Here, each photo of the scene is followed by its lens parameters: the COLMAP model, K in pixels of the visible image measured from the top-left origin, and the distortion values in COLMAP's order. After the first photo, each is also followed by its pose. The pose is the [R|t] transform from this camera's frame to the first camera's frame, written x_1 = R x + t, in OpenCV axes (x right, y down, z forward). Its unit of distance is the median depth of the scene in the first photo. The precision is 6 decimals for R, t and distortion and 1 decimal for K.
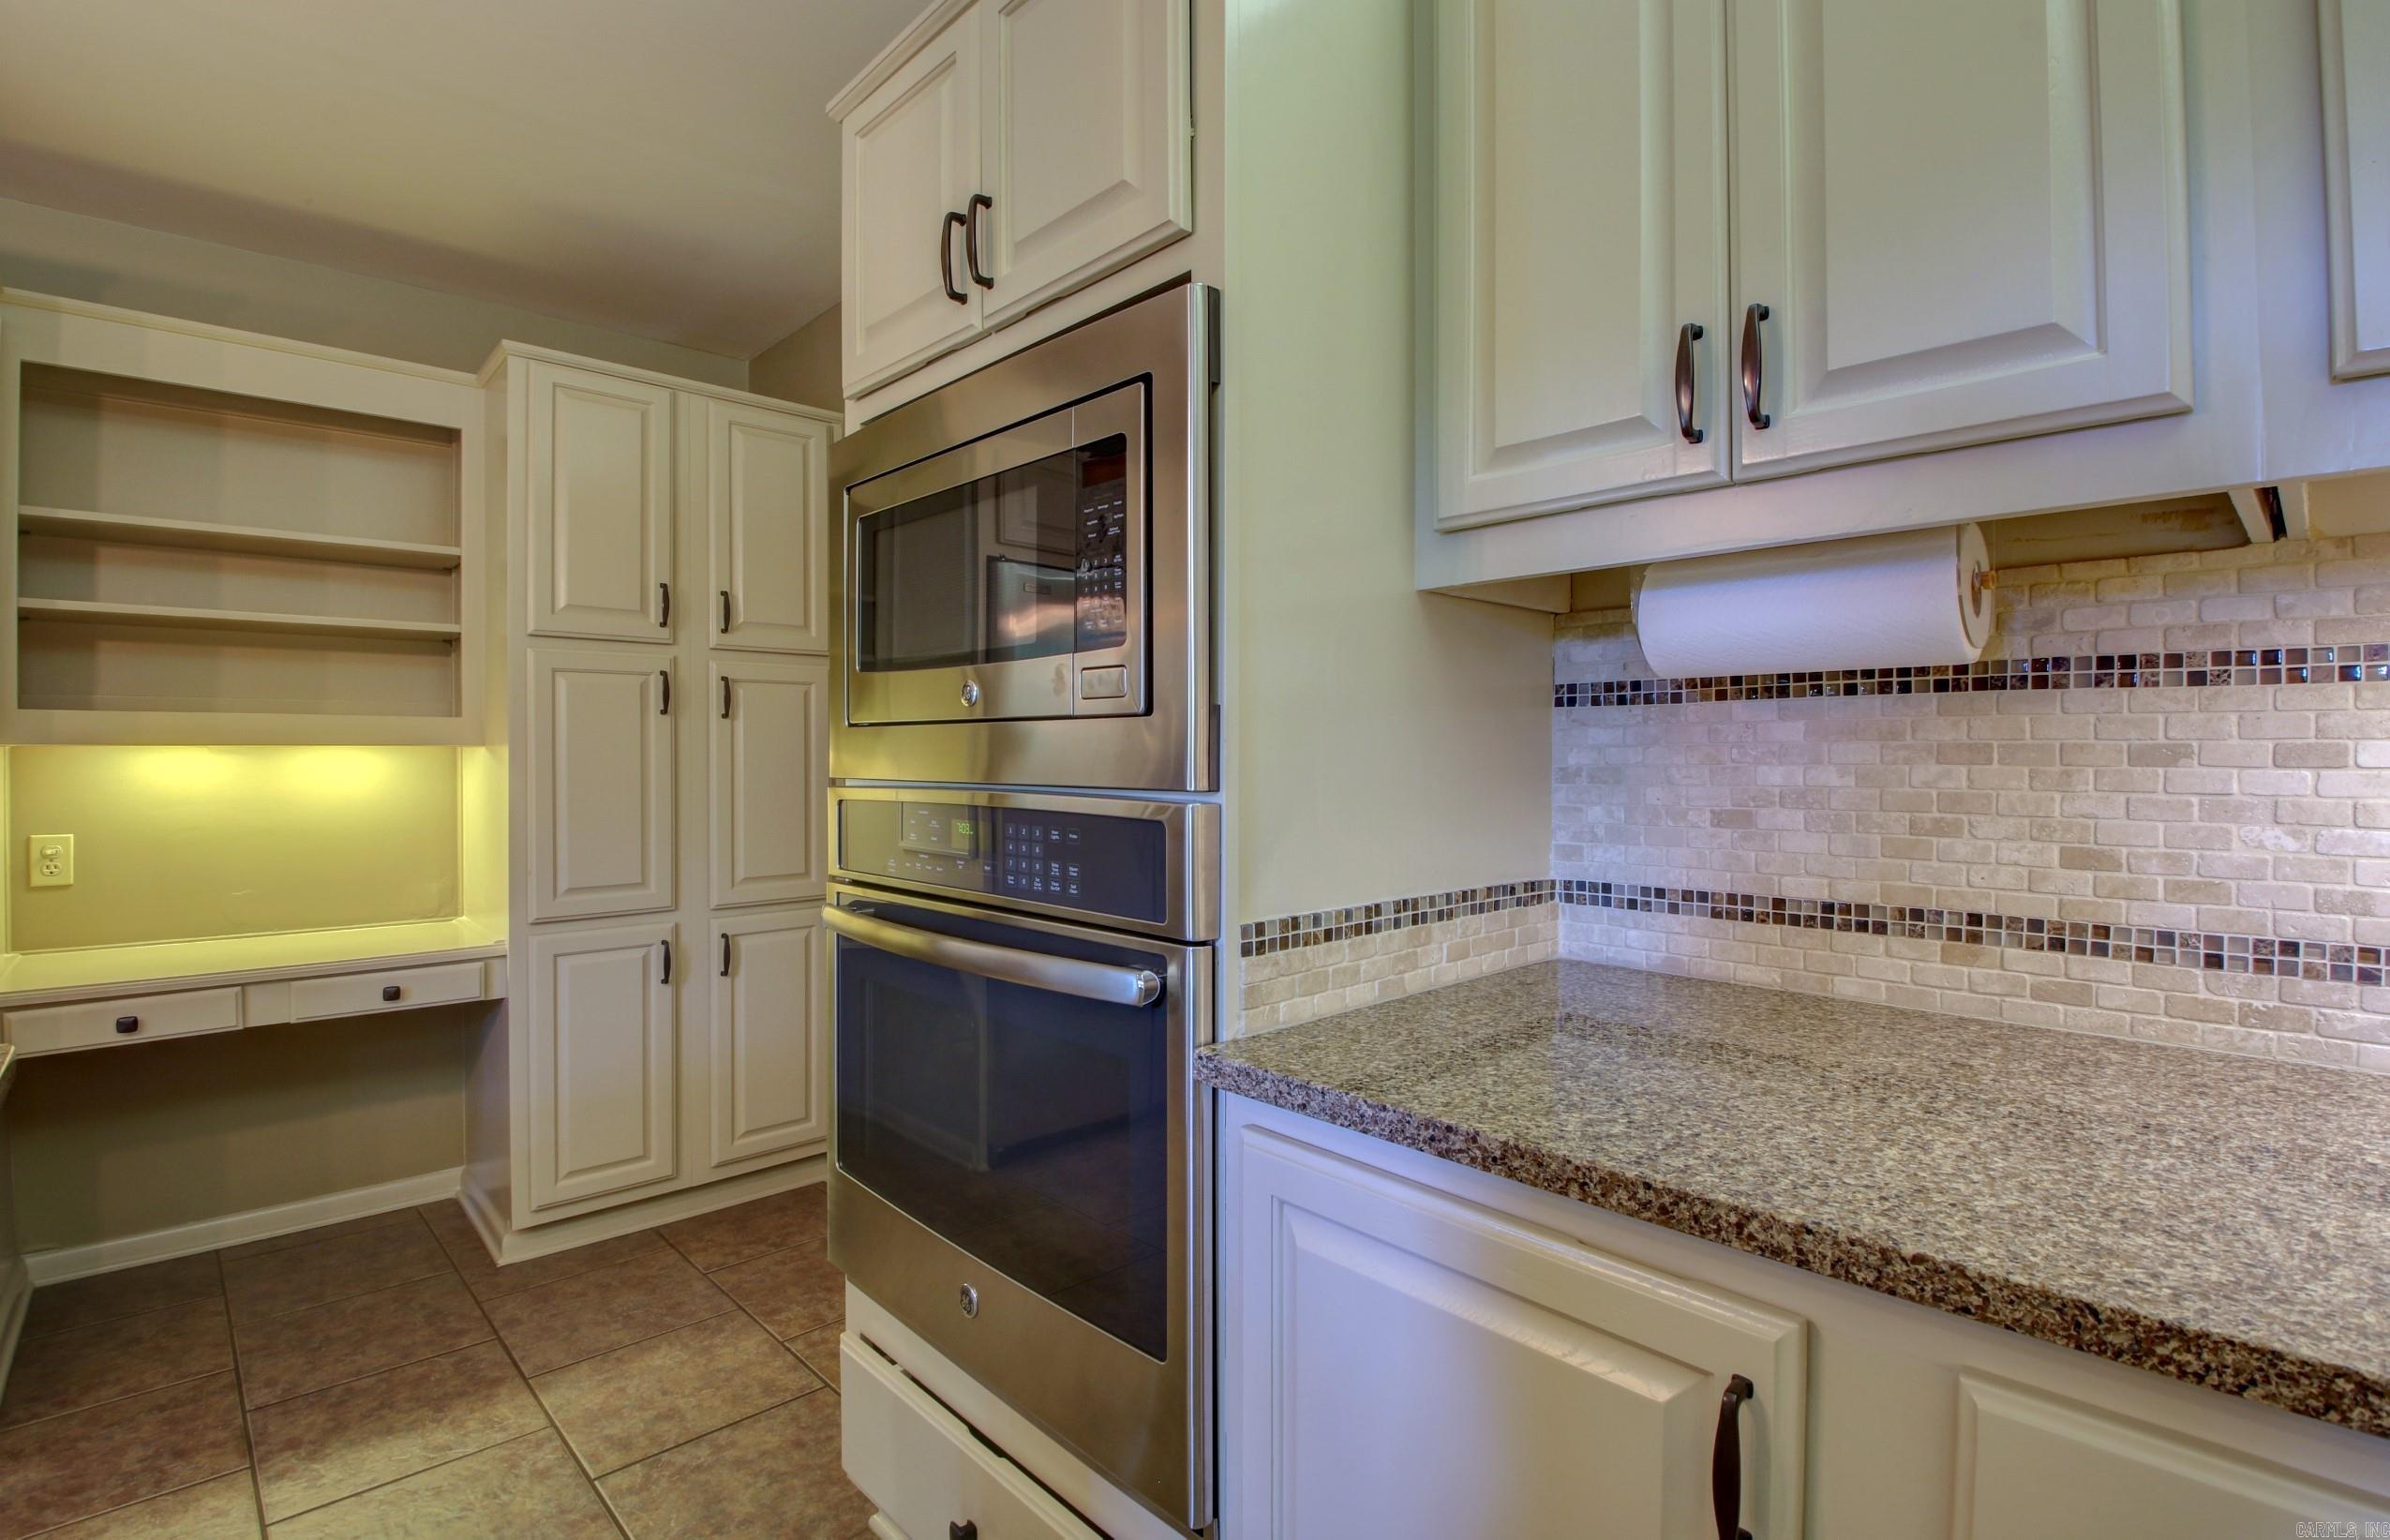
lens RADIAL K [[1116.8, 0, 1191.1], [0, 1116.8, 755.6], [0, 0, 1]] dist [0.002255, -0.019748]
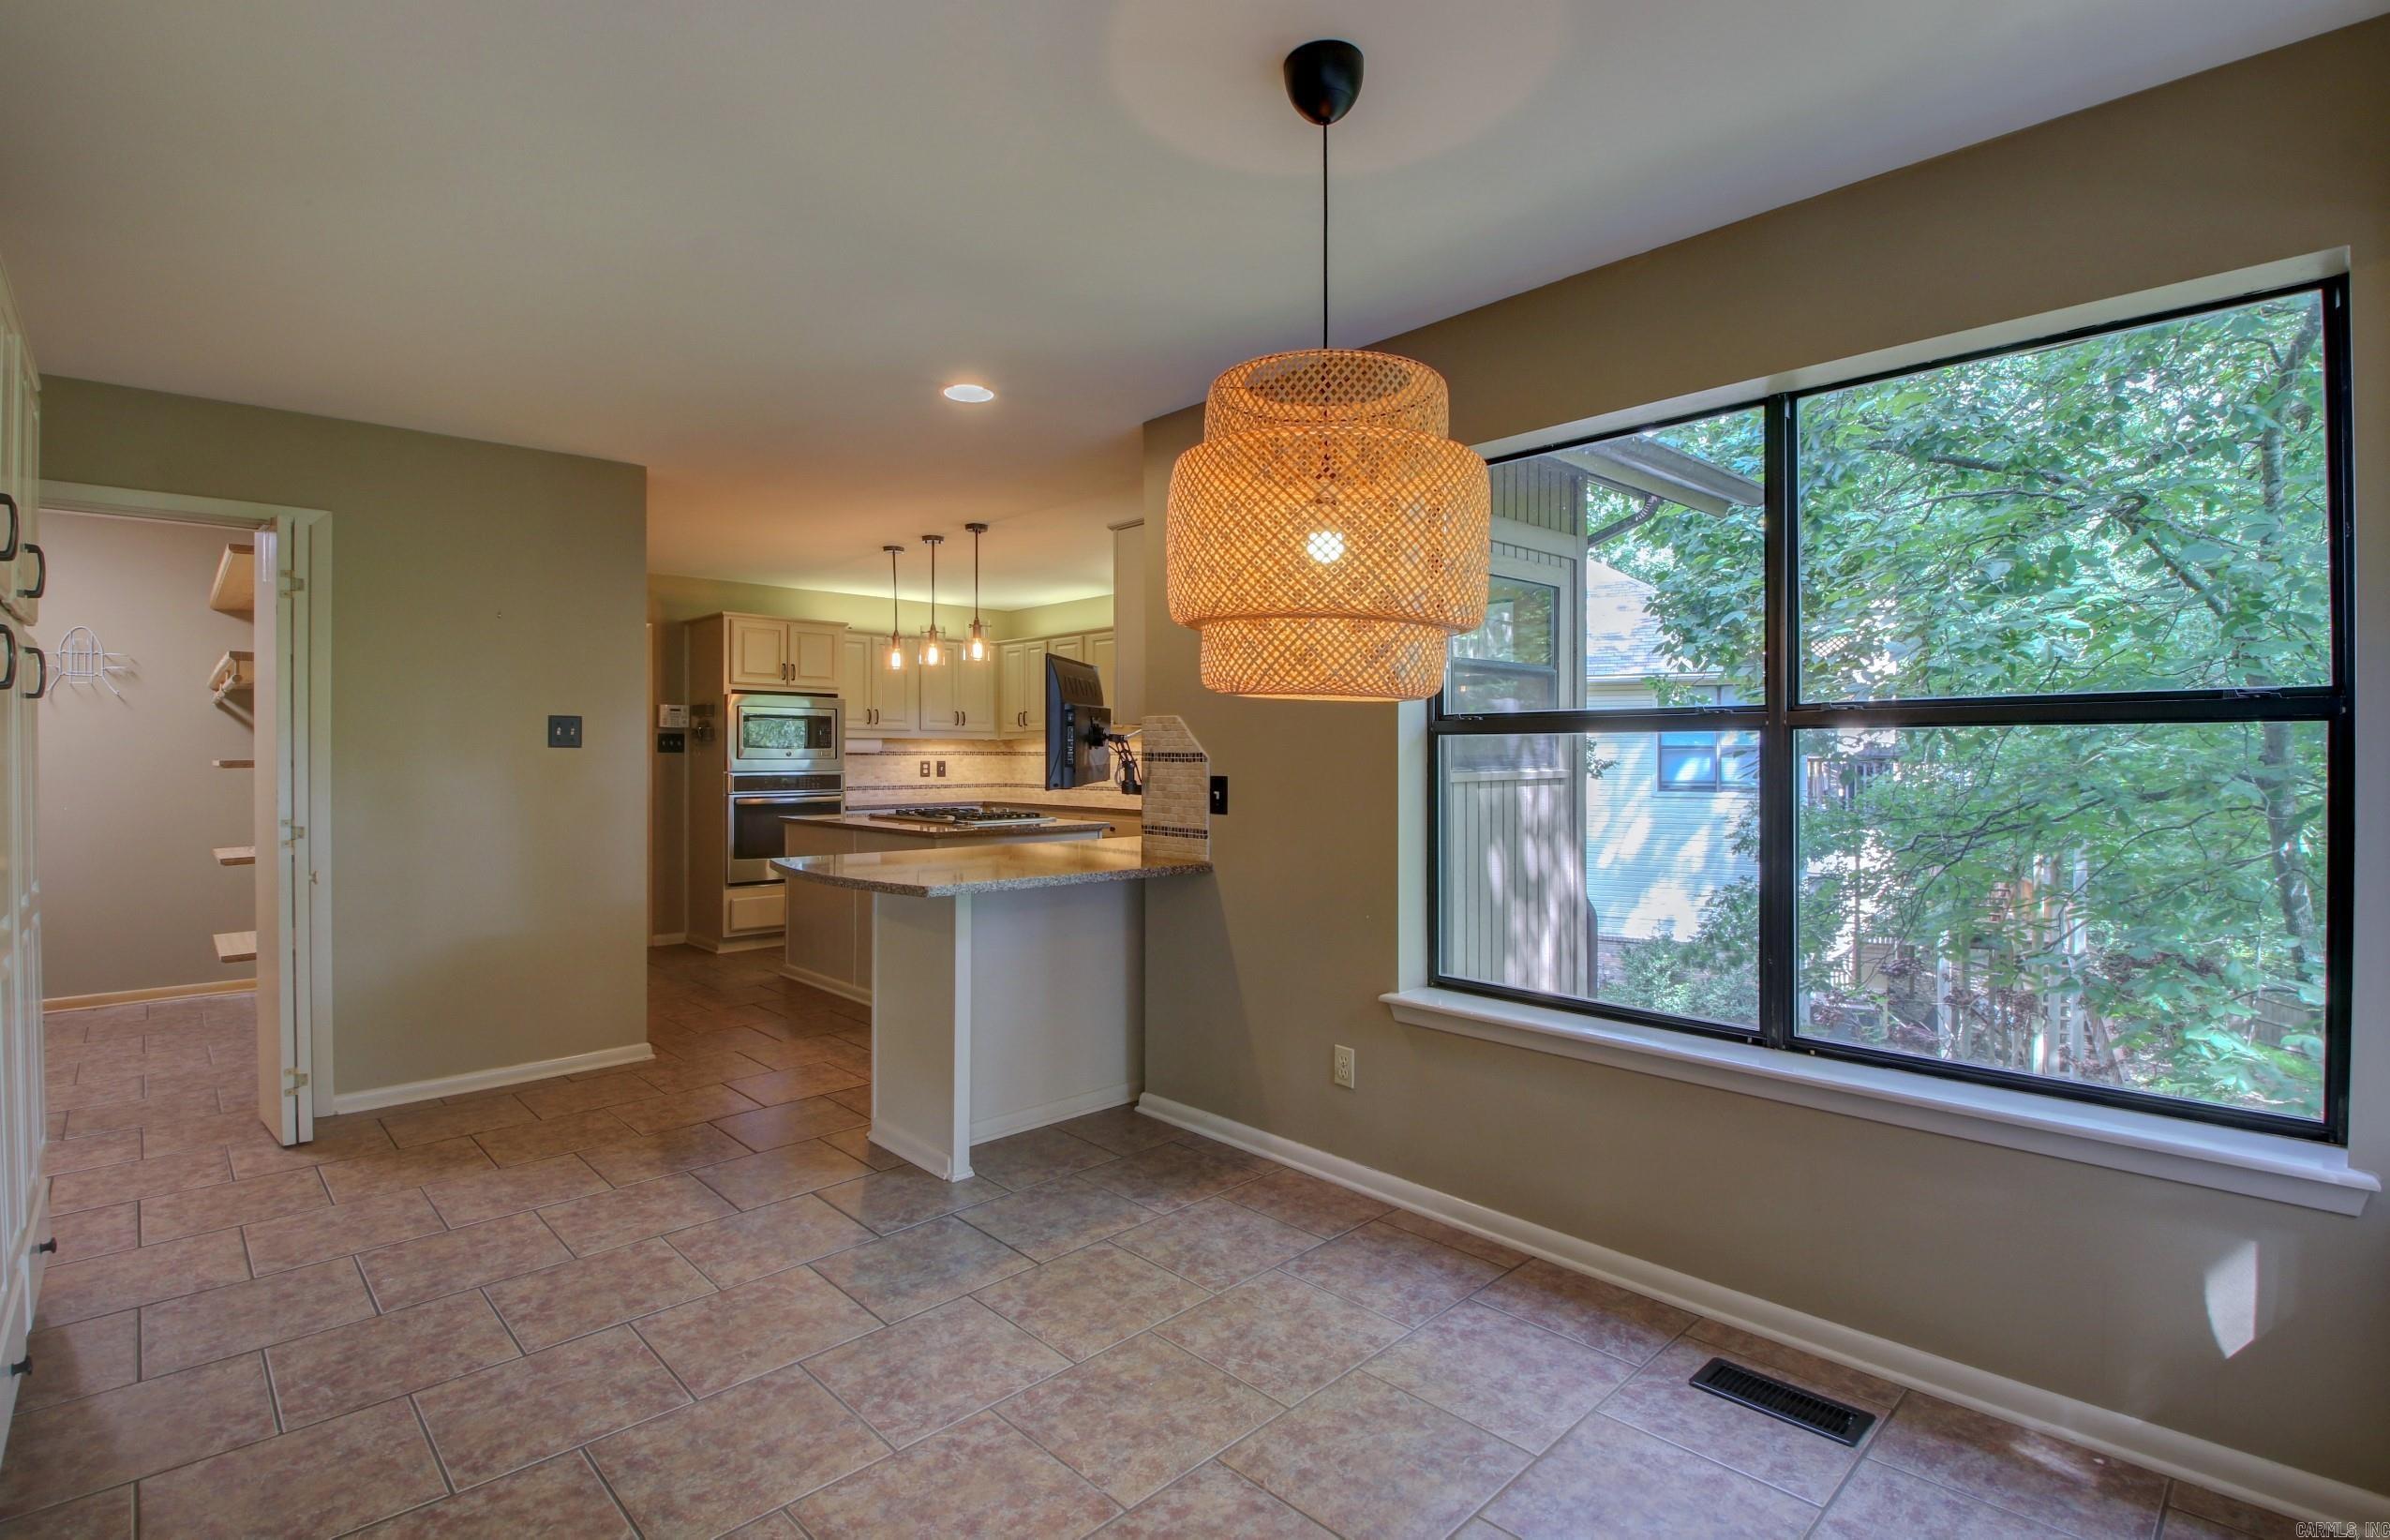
lens RADIAL K [[1116.8, 0, 1191.1], [0, 1116.8, 755.6], [0, 0, 1]] dist [0.002255, -0.019748]
pose [[-0.001401, 0.000060, 0.999999, -5.198713], [0.001129, 0.999999, -0.000058, -0.042026], [-0.999998, 0.001129, -0.001401, -0.874102]]
